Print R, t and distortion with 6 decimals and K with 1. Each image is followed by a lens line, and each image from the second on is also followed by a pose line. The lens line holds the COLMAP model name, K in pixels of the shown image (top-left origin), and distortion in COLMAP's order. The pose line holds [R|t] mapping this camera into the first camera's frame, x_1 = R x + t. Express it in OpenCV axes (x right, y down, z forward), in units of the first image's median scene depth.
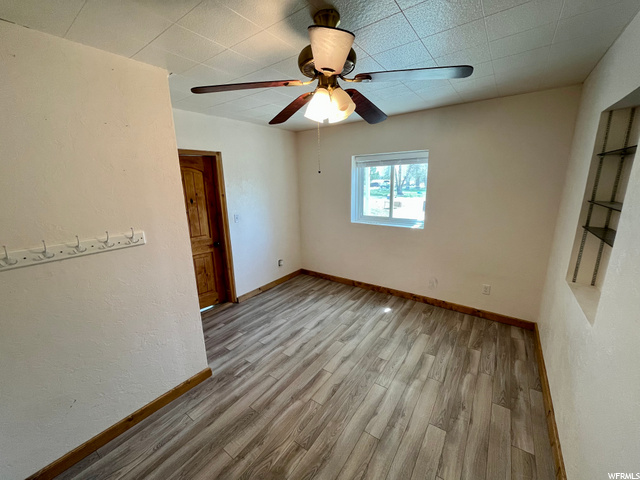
lens RADIAL K [[257.1, 0, 318.8], [0, 257.1, 241.5], [0, 0, 1]] dist [0.000511, -0.000312]
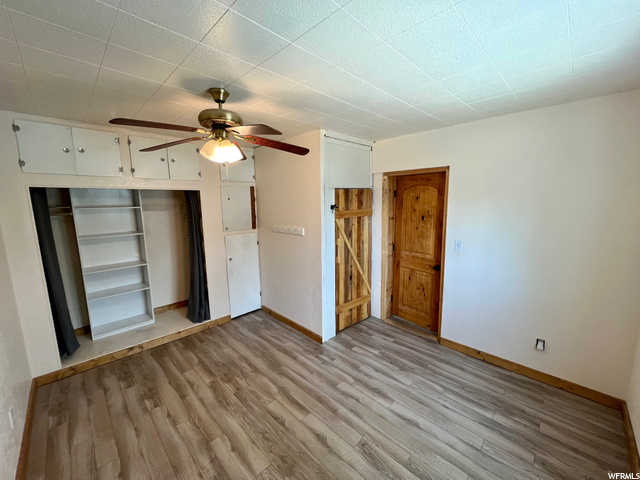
lens RADIAL K [[257.1, 0, 319.4], [0, 257.1, 240.6], [0, 0, 1]] dist [0.000511, -0.000312]
pose [[-0.157869, 0.180913, -0.970746, 0.630440], [-0.212135, 0.953907, 0.212274, -0.220127], [0.964405, 0.239440, -0.112215, 0.813899]]
